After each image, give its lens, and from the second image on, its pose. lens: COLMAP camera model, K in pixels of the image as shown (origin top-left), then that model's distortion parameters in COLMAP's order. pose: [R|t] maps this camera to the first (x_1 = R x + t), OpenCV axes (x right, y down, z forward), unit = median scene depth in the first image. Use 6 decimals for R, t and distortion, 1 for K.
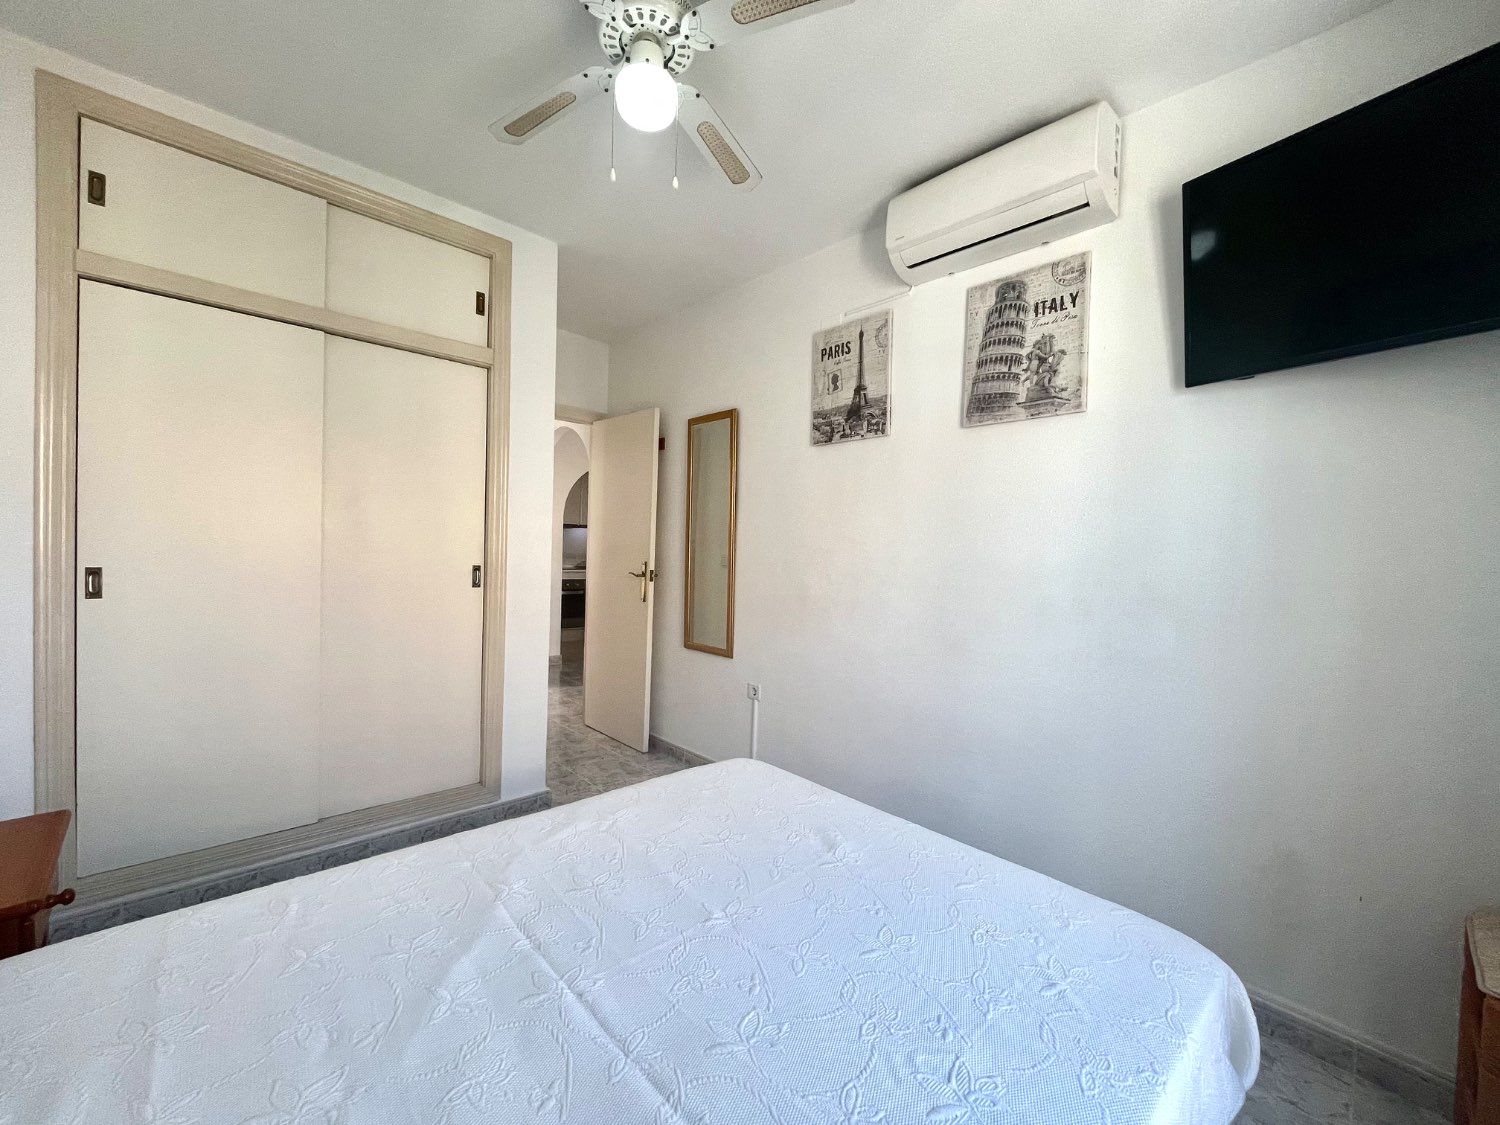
lens RADIAL K [[603.4, 0, 745.5], [0, 603.4, 562.2], [0, 0, 1]] dist [-0.000734, -0.004949]
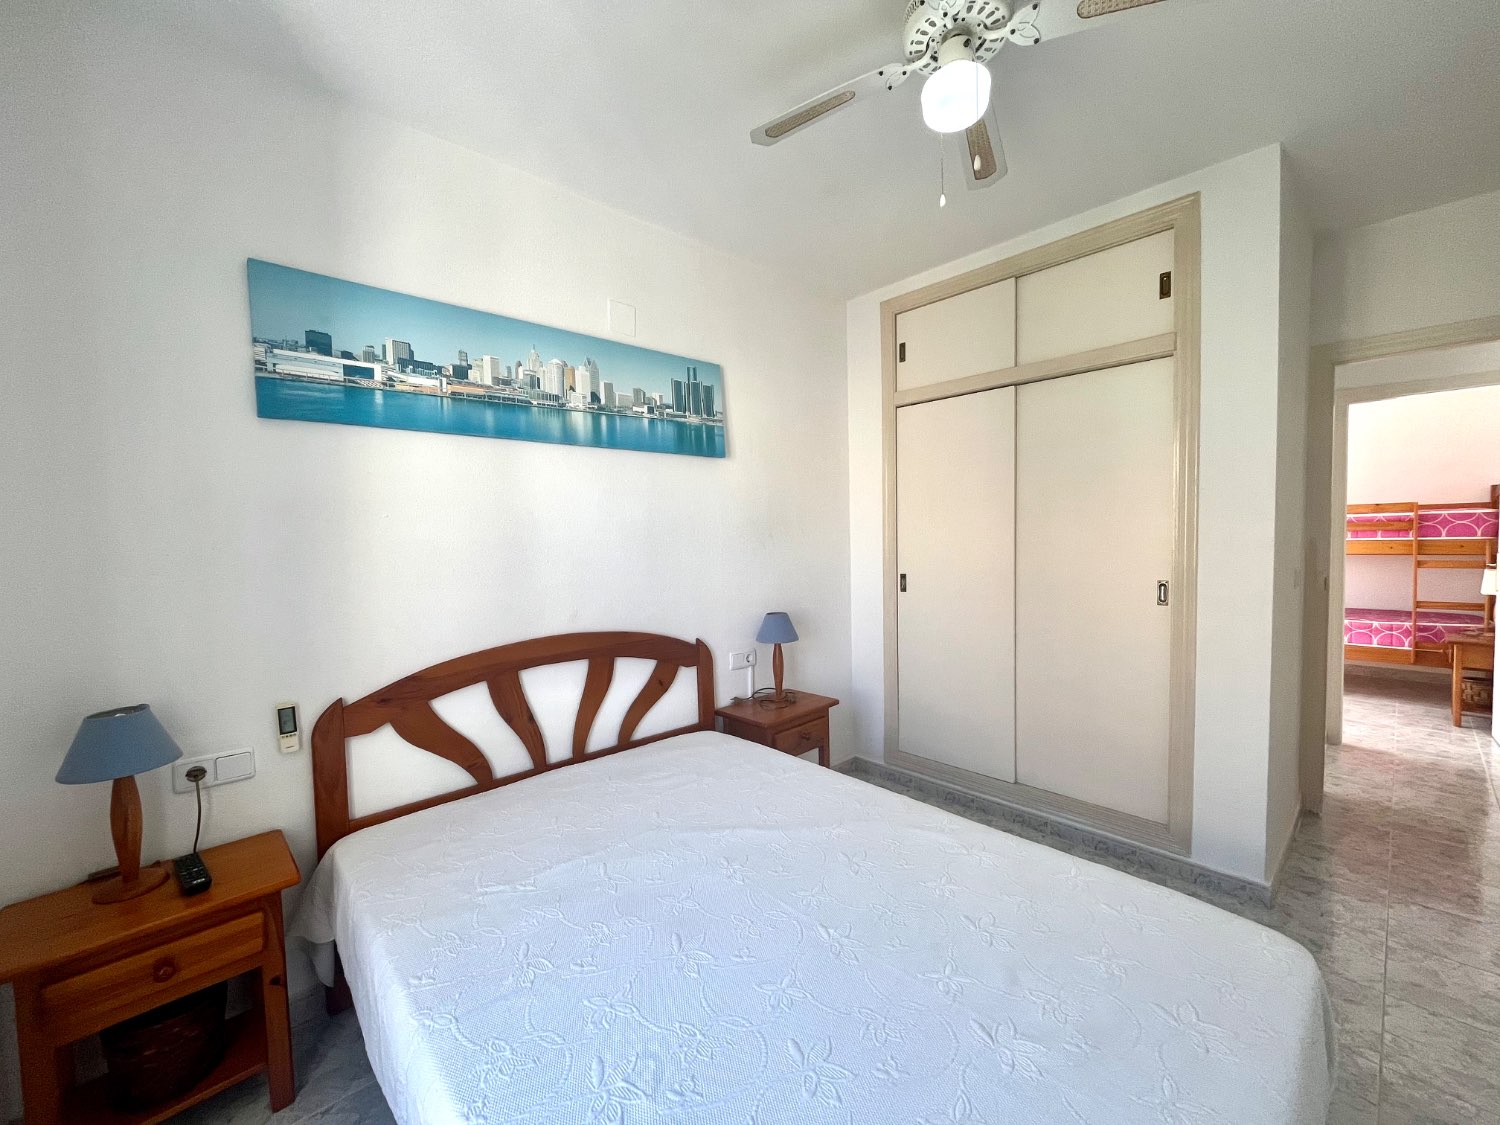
lens RADIAL K [[603.4, 0, 745.5], [0, 603.4, 562.2], [0, 0, 1]] dist [-0.000734, -0.004949]
pose [[-0.007881, 0.011231, -0.999906, 0.569772], [-0.005418, 0.999922, 0.011274, -0.036458], [0.999954, 0.005507, -0.007820, 0.491665]]
